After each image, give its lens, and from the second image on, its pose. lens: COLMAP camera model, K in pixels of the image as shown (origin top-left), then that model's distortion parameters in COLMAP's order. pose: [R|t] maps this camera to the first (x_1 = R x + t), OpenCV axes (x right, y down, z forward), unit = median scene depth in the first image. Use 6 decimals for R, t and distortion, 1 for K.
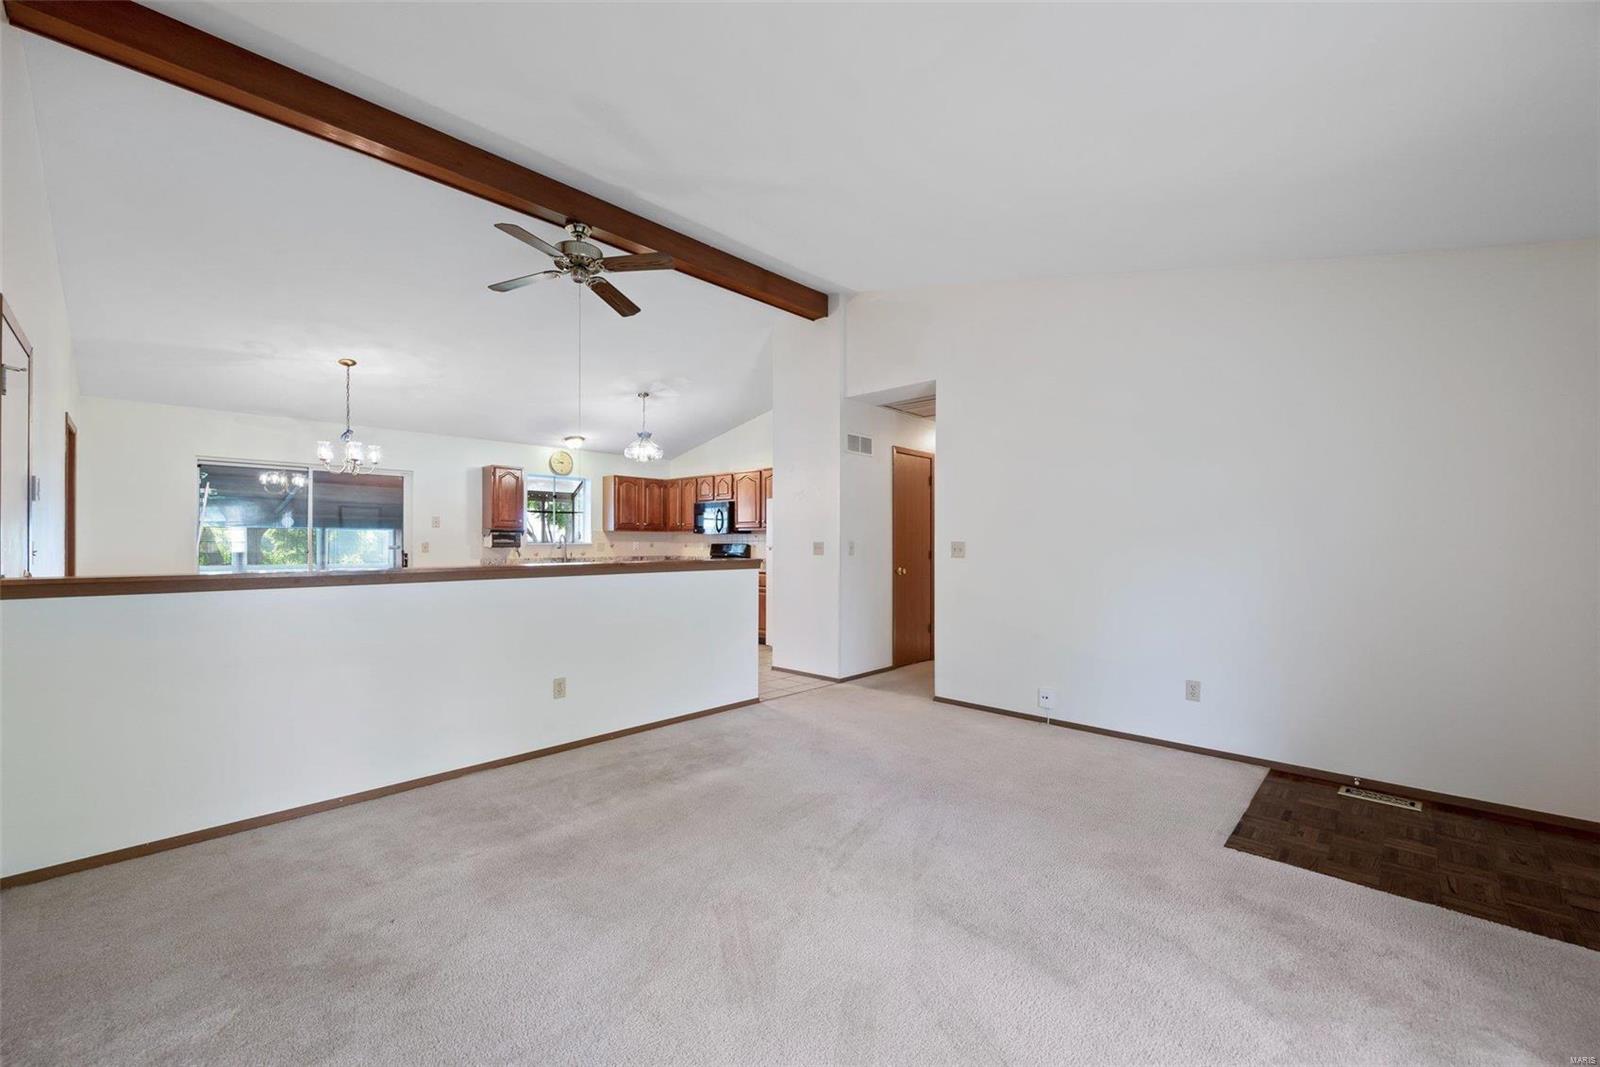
lens RADIAL K [[638.7, 0, 788.4], [0, 638.7, 543.9], [0, 0, 1]] dist [-0.006838, 0.000022]
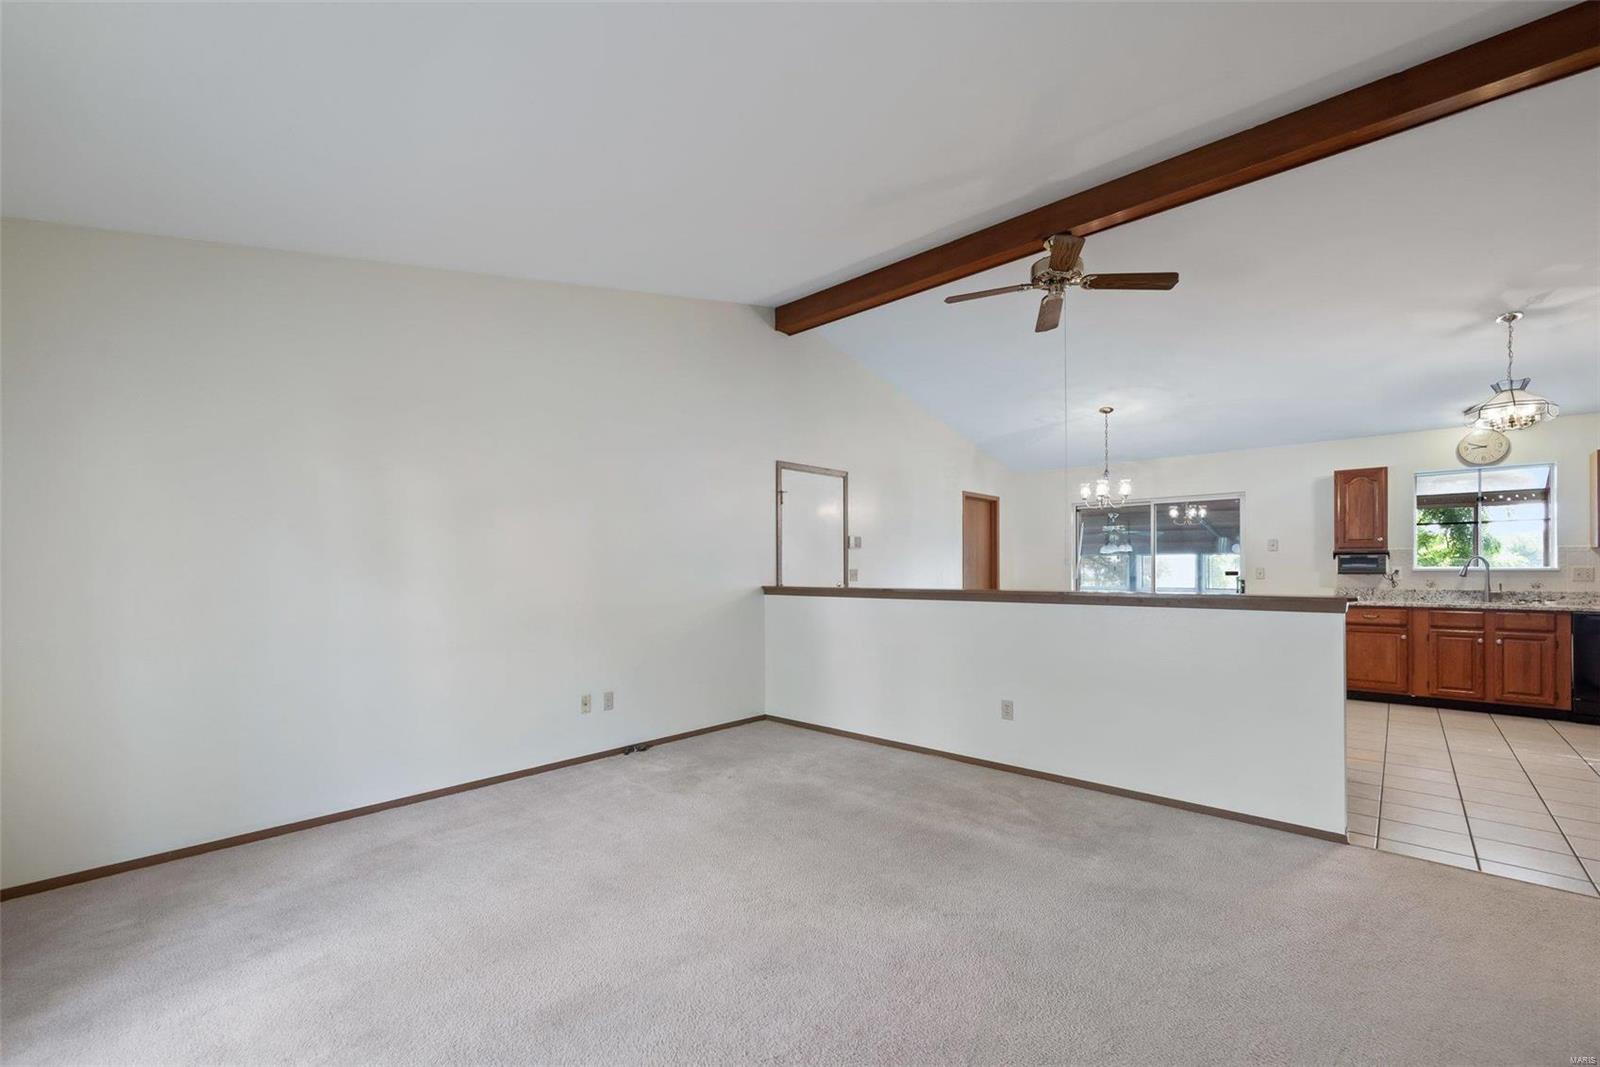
lens RADIAL K [[653.7, 0, 804.9], [0, 653.7, 565.7], [0, 0, 1]] dist [-0.001512, 0.000187]
pose [[0.032862, -0.004663, -0.999449, 0.487574], [0.000142, 0.999989, -0.004661, -0.001799], [0.999460, 0.000011, 0.032862, 0.451648]]
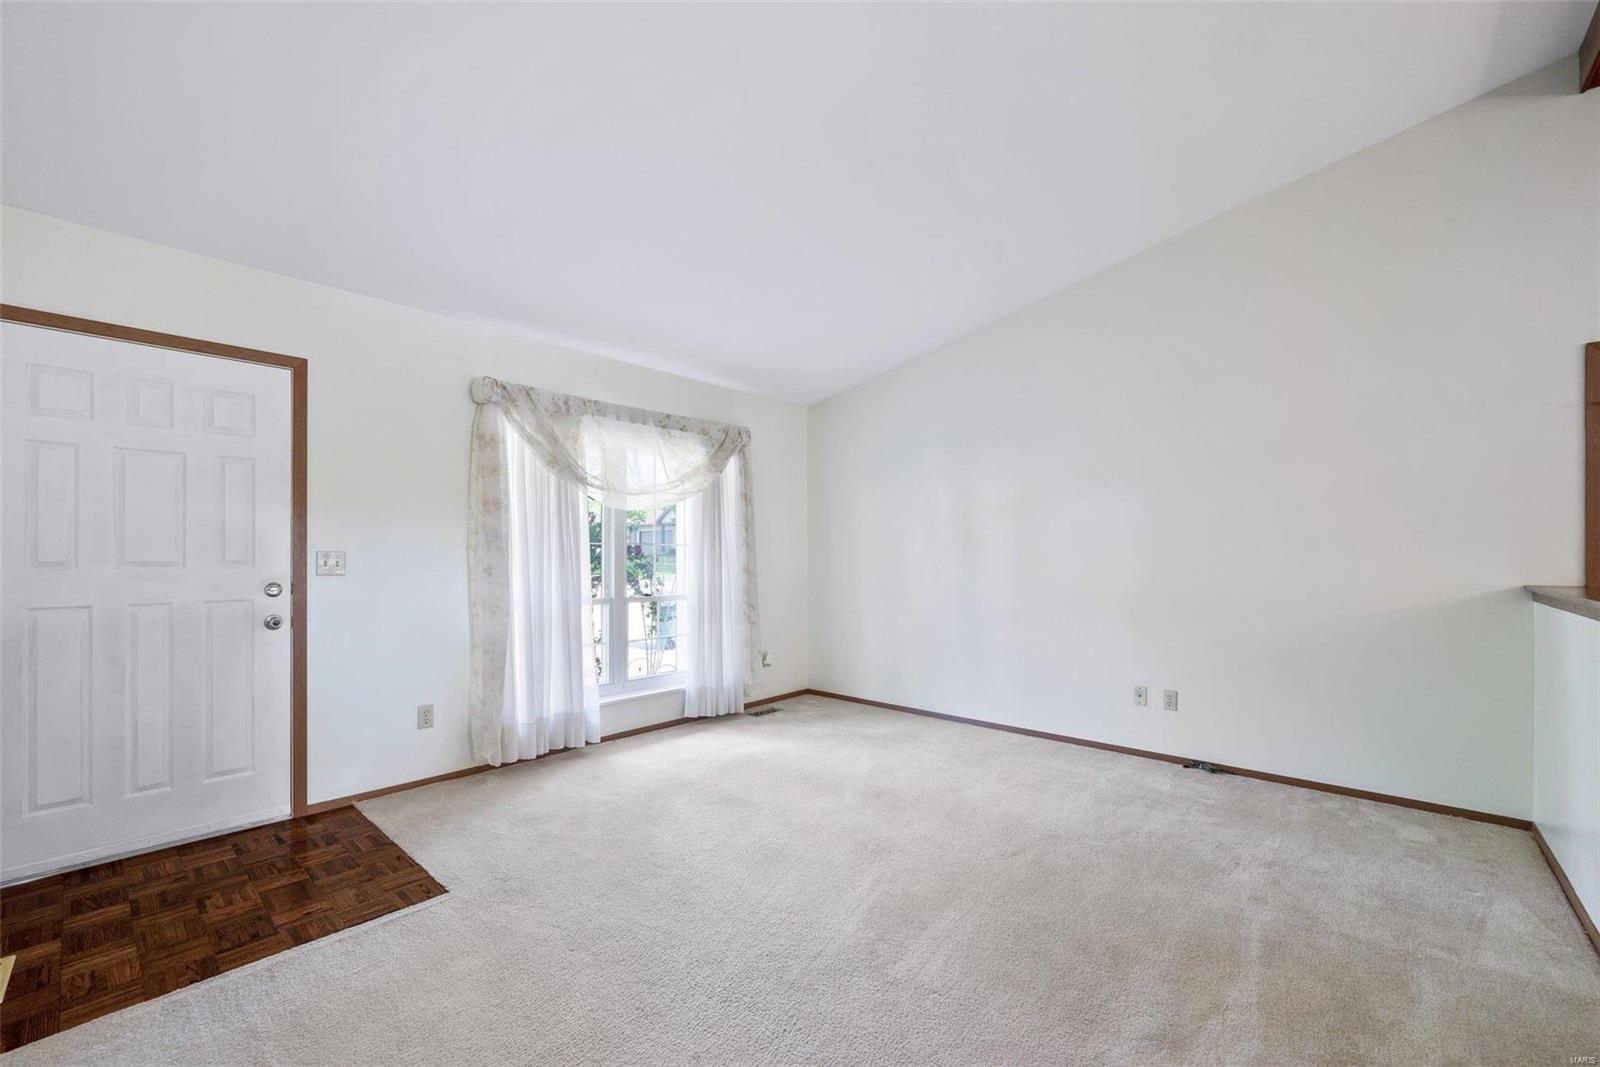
lens RADIAL K [[655.4, 0, 797.4], [0, 655.4, 554.2], [0, 0, 1]] dist [-0.003013, -0.000262]
pose [[-0.998963, -0.002402, -0.045472, 0.114331], [-0.002550, 0.999992, 0.003196, -0.001898], [0.045464, 0.003309, -0.998961, 0.947028]]
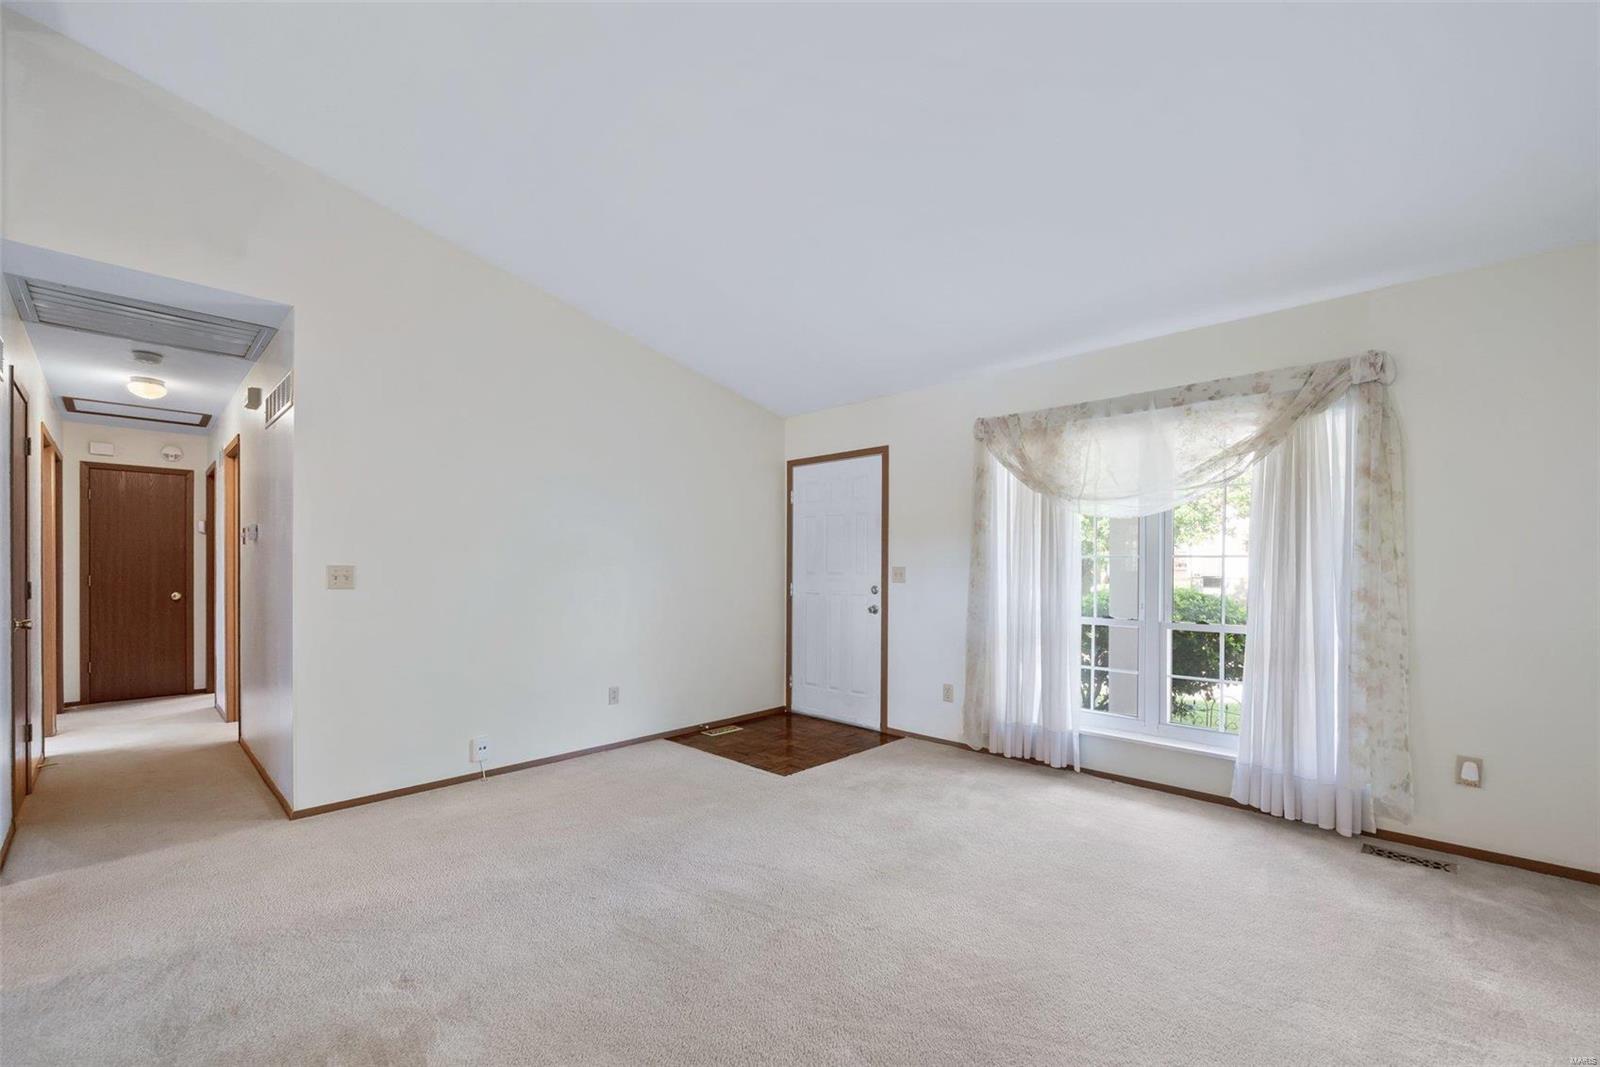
lens RADIAL K [[653.7, 0, 804.9], [0, 653.7, 565.7], [0, 0, 1]] dist [-0.001512, 0.000187]
pose [[-0.021250, 0.002219, 0.999772, -0.394558], [0.001151, 0.999997, -0.002195, -0.000893], [-0.999774, 0.001104, -0.021253, 0.479947]]
